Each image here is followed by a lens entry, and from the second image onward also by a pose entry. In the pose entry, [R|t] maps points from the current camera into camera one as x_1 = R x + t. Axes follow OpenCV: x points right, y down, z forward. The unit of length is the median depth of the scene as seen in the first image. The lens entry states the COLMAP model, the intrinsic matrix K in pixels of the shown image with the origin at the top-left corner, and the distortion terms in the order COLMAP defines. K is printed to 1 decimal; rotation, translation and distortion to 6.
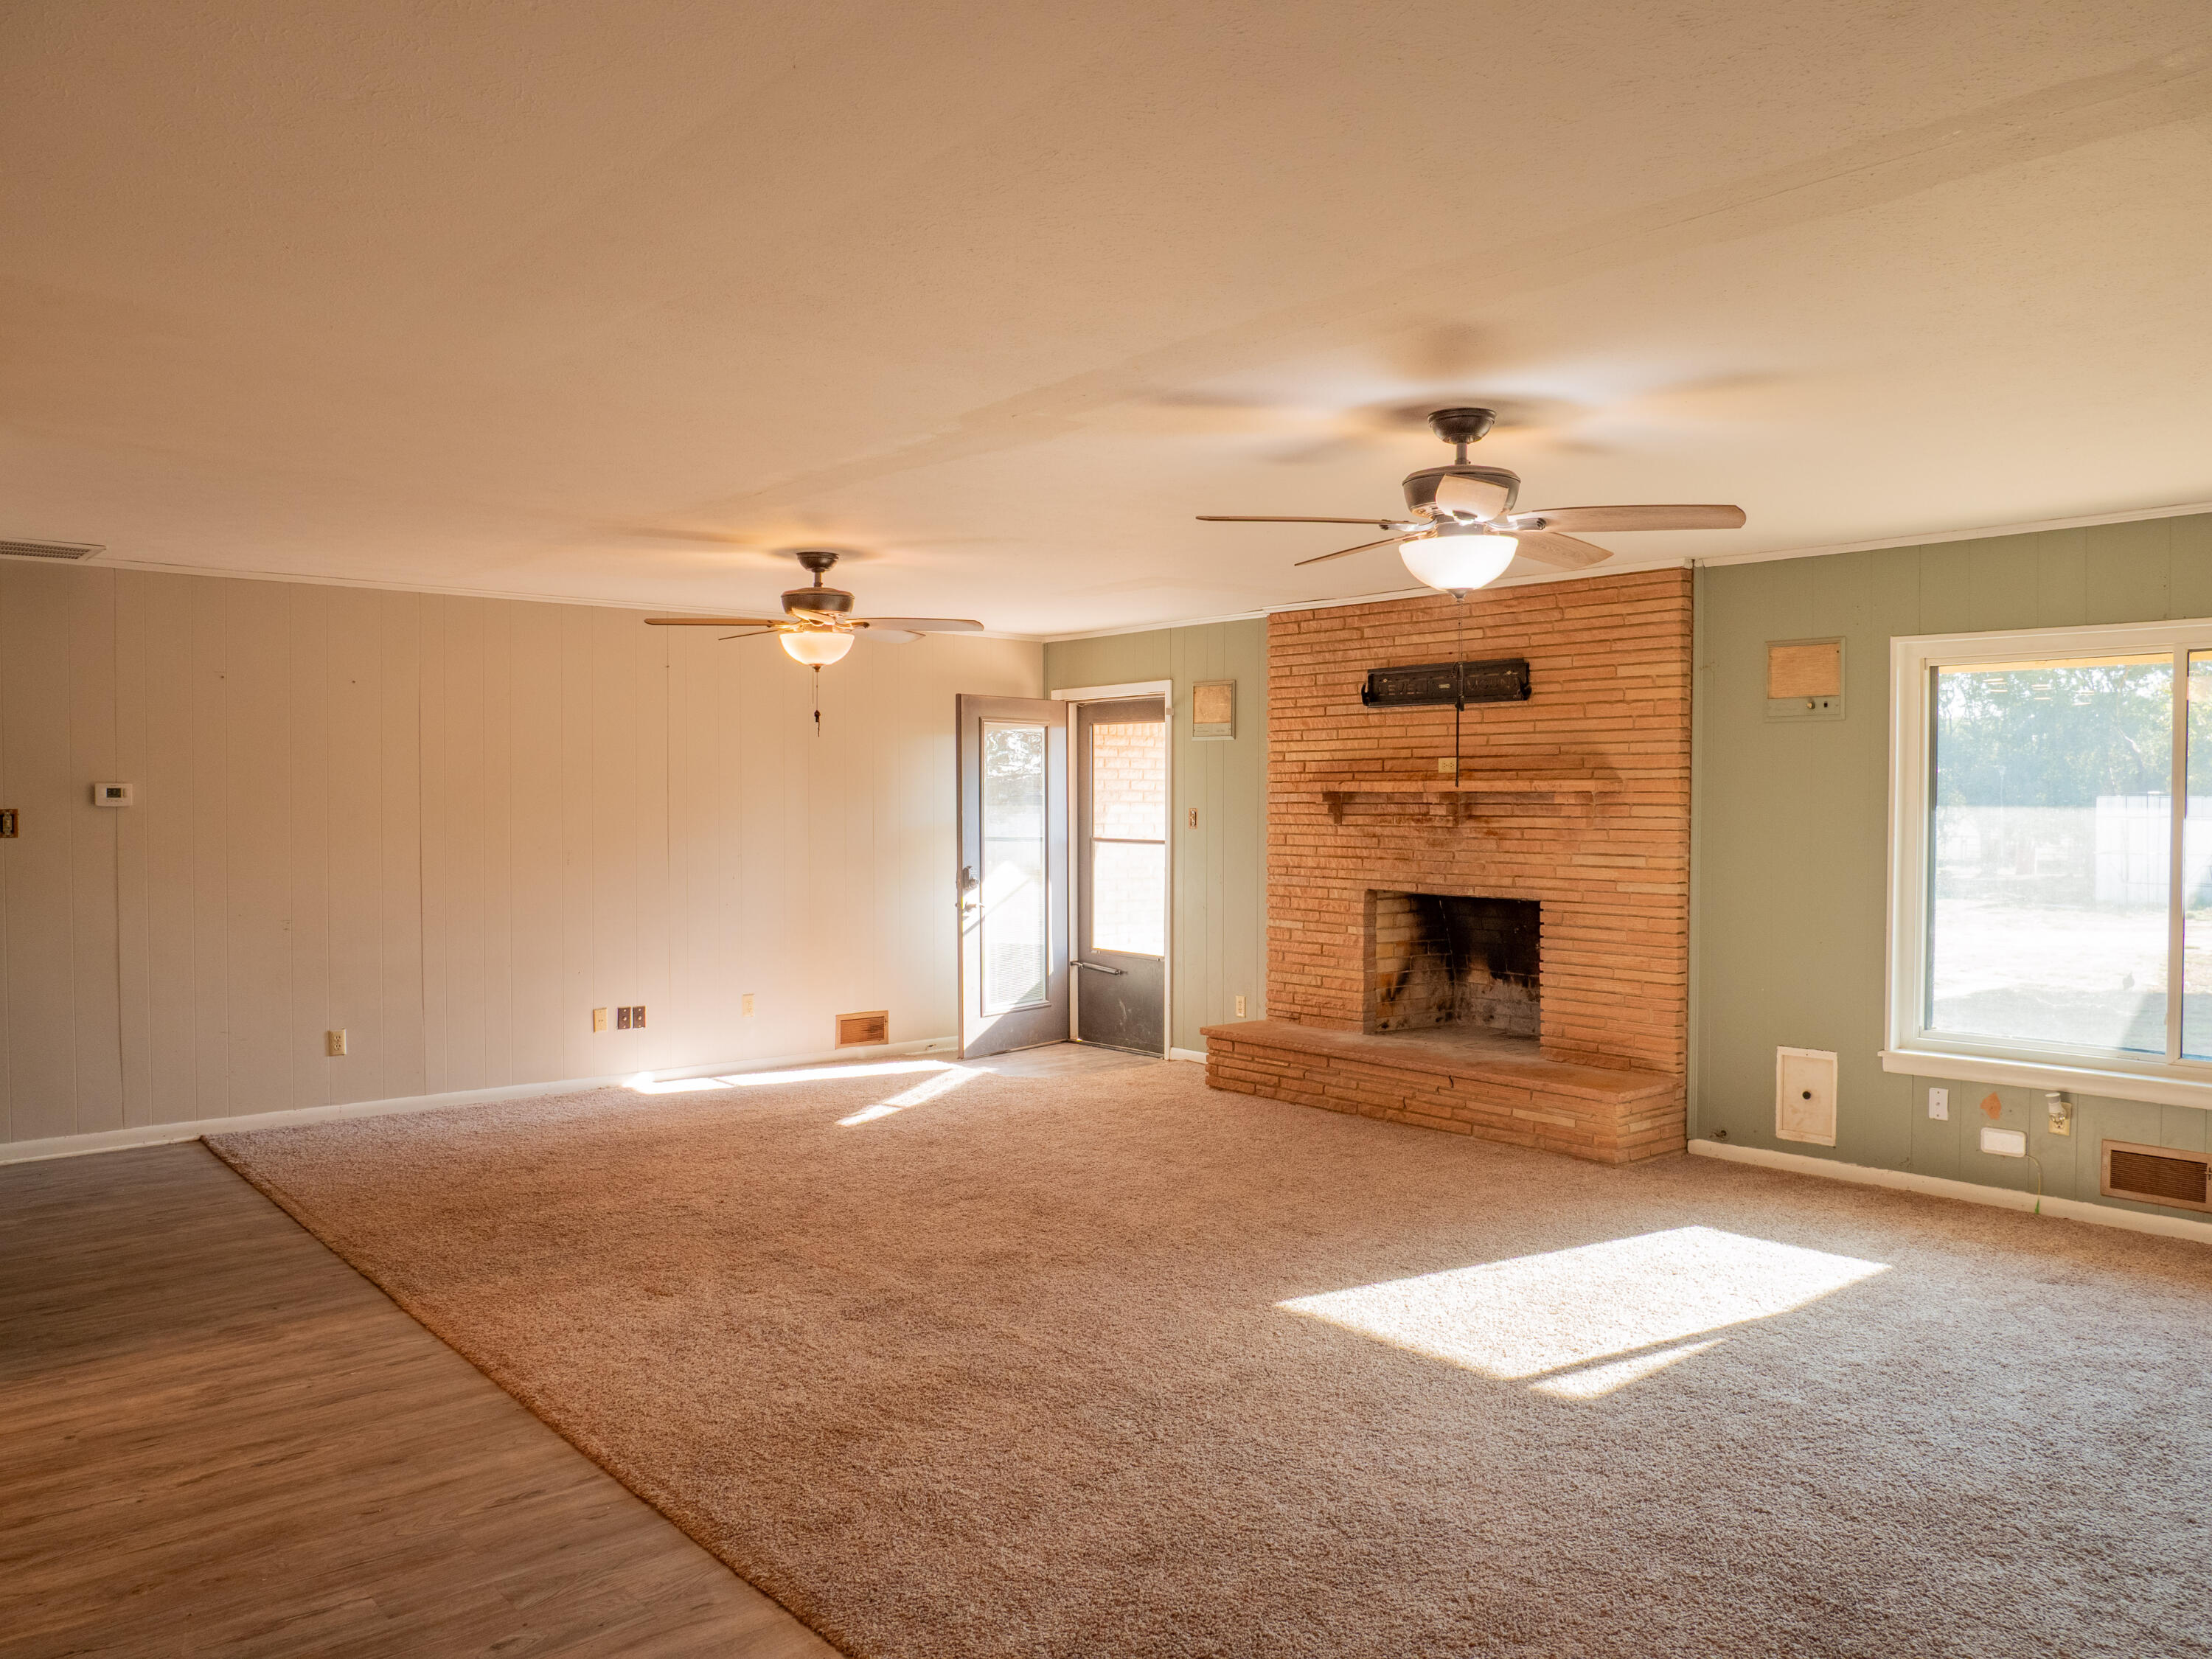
lens RADIAL K [[1608.1, 0, 1107.2], [0, 1608.1, 834.6], [0, 0, 1]] dist [-0.040810, 0.008413]
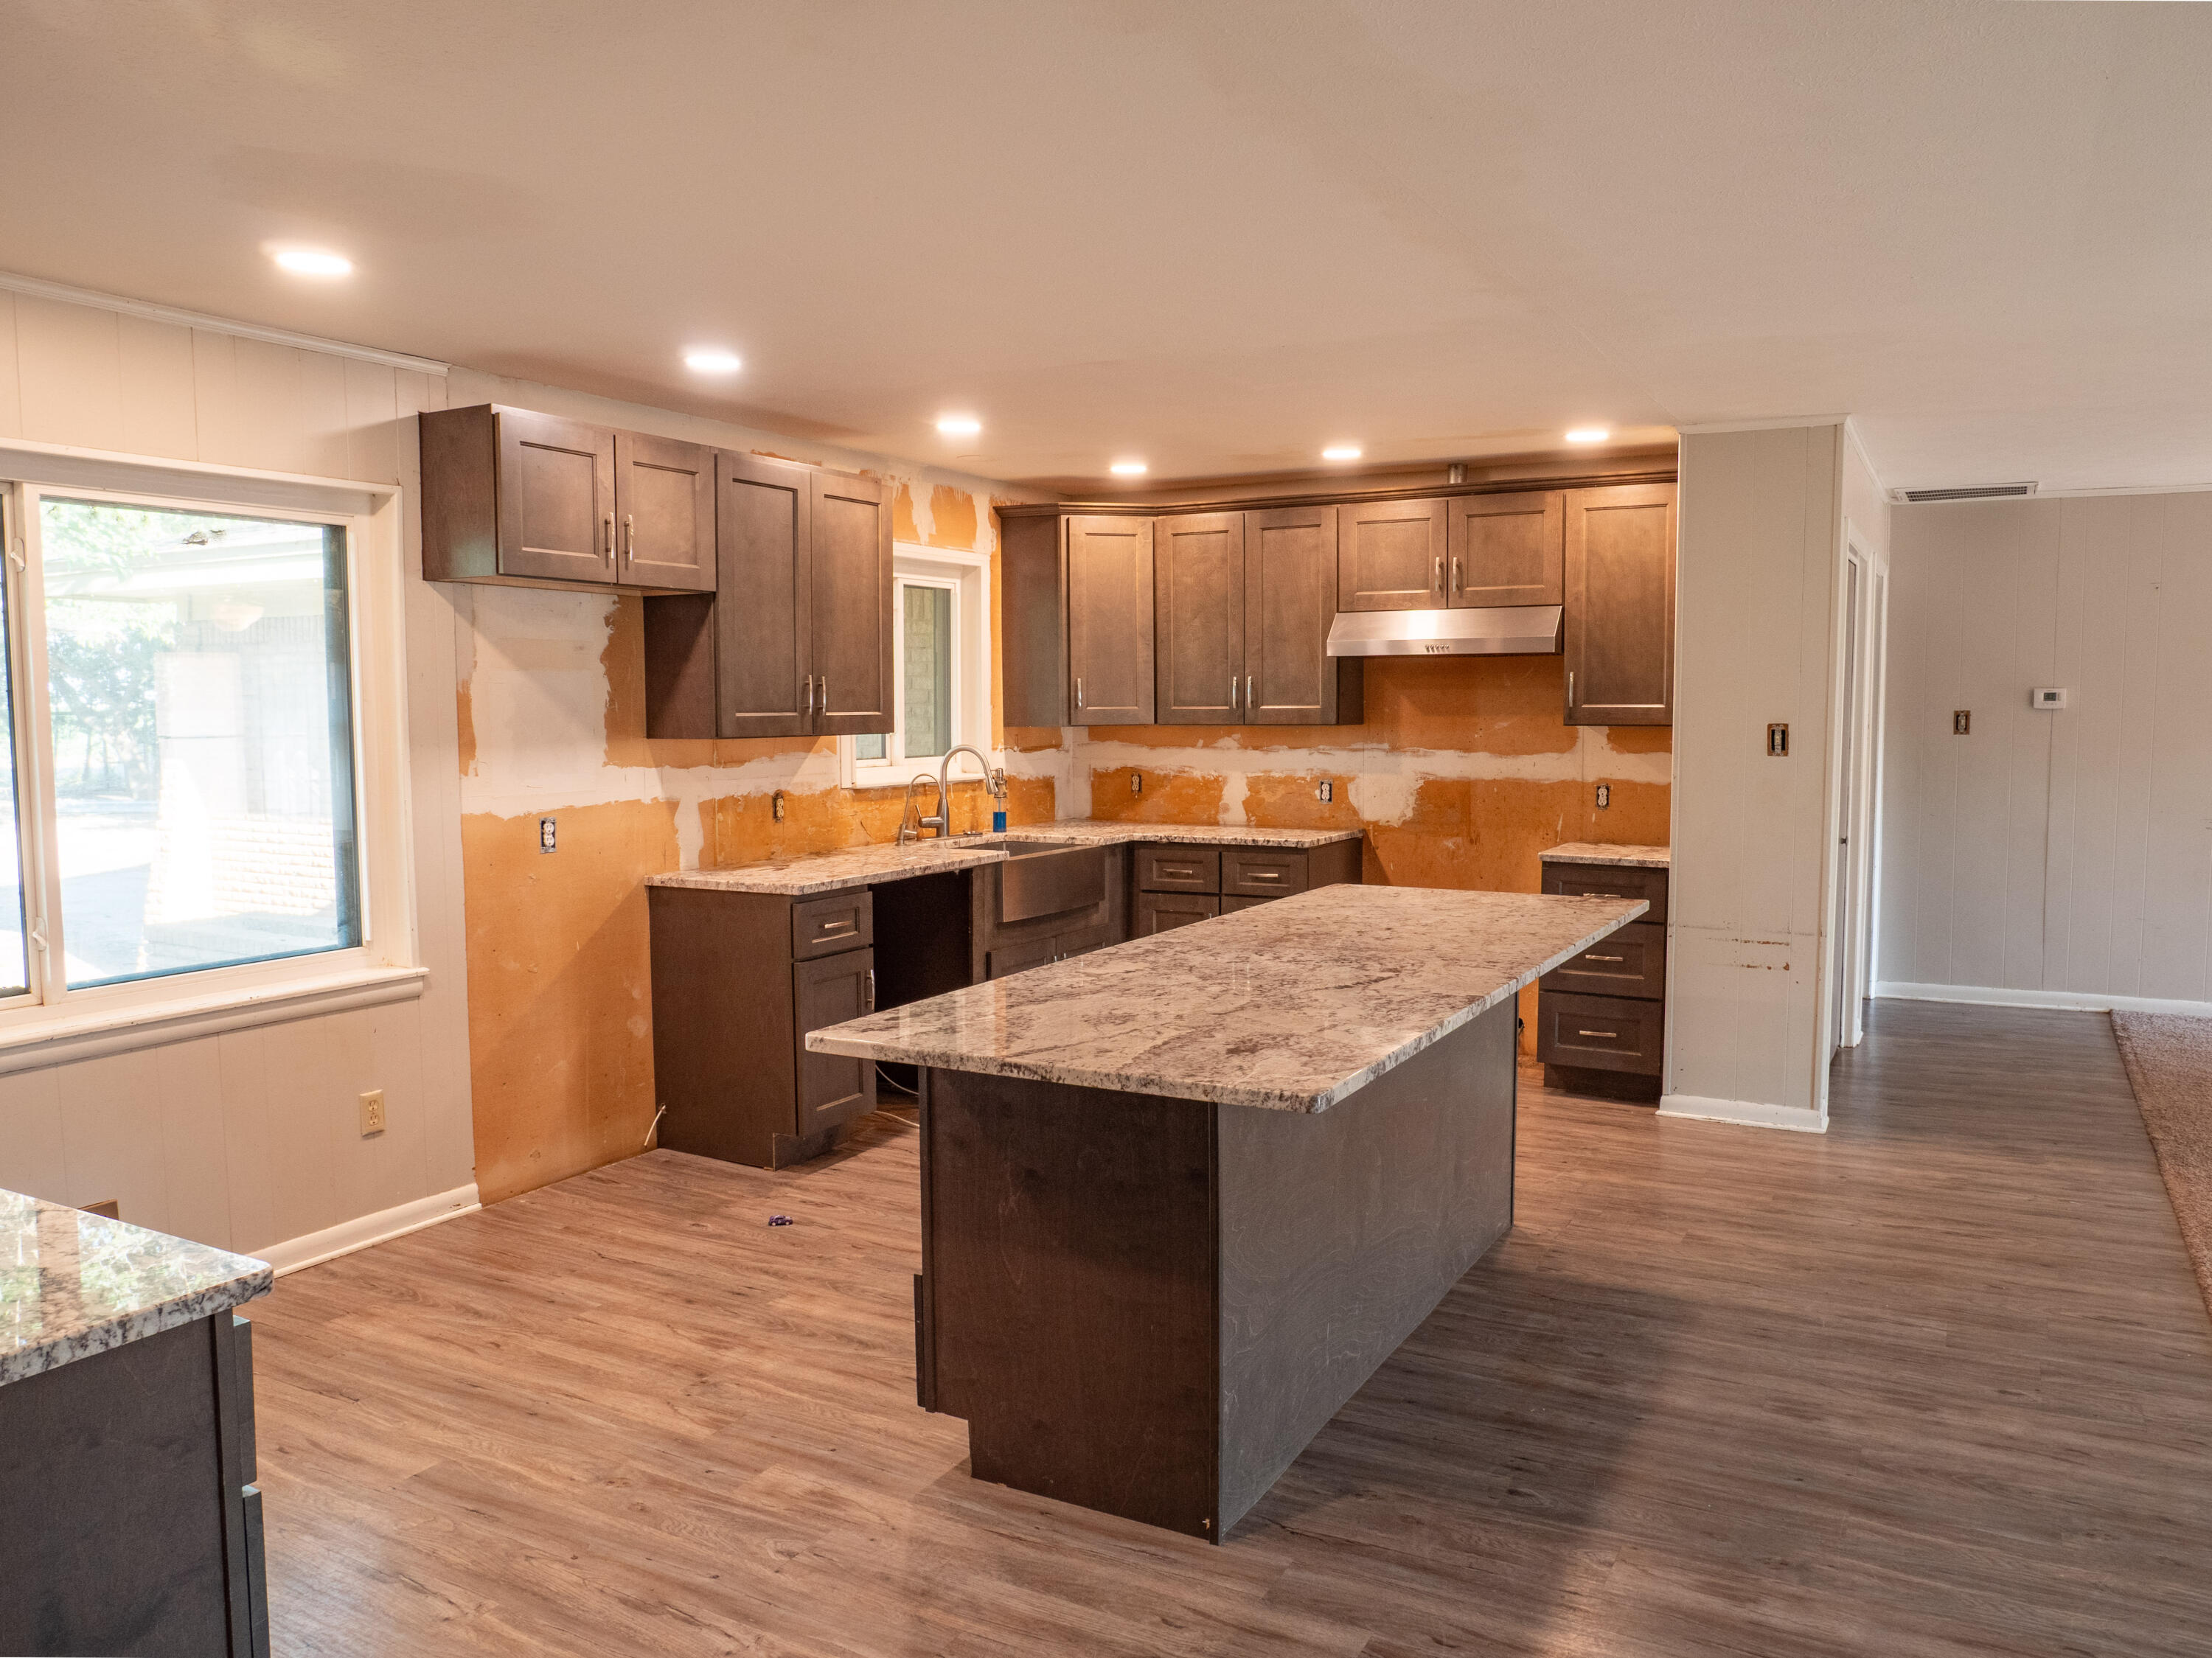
lens RADIAL K [[1608.0, 0, 1107.2], [0, 1608.0, 834.0], [0, 0, 1]] dist [-0.040810, 0.008413]
pose [[0.346870, 0.075638, -0.934858, 0.319118], [-0.018587, 0.997101, 0.073778, 0.000898], [0.937729, -0.008215, 0.347271, -0.051806]]
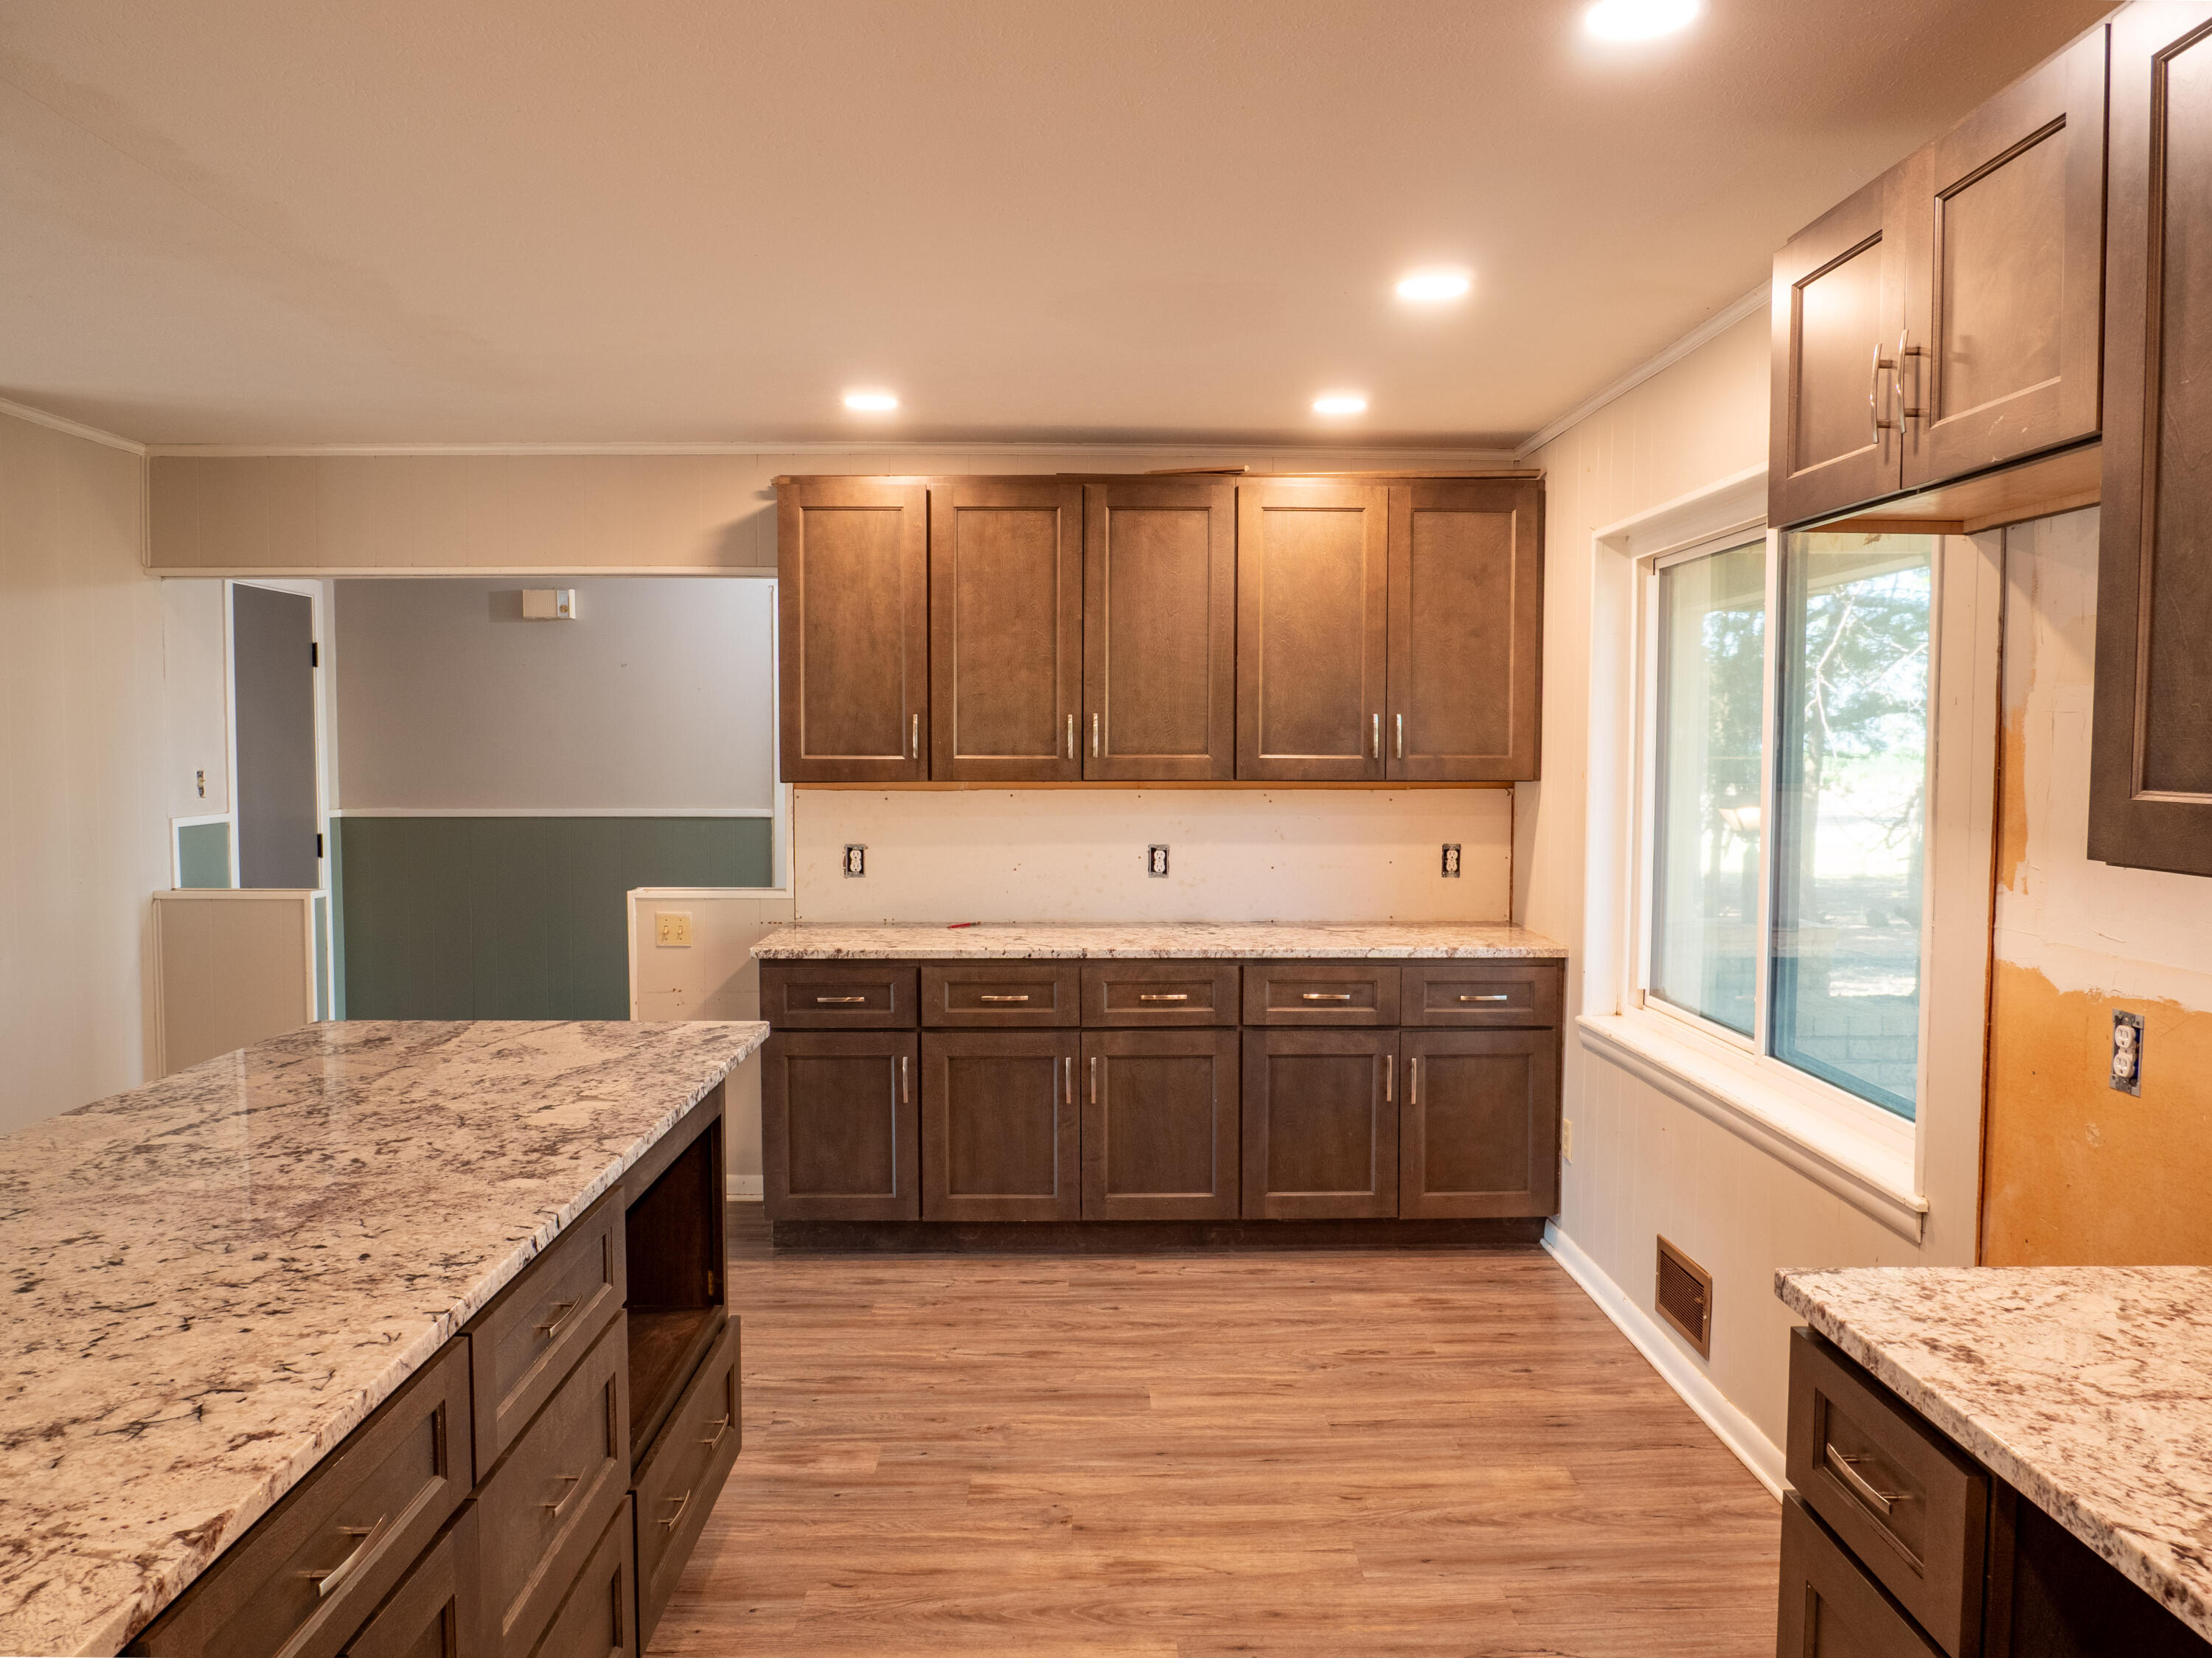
lens RADIAL K [[1608.0, 0, 1107.2], [0, 1608.0, 834.0], [0, 0, 1]] dist [-0.040810, 0.008413]
pose [[-0.771210, -0.038799, 0.635397, -0.965318], [0.013433, 0.996927, 0.077179, -0.018351], [-0.636439, 0.068056, -0.768319, 0.558696]]
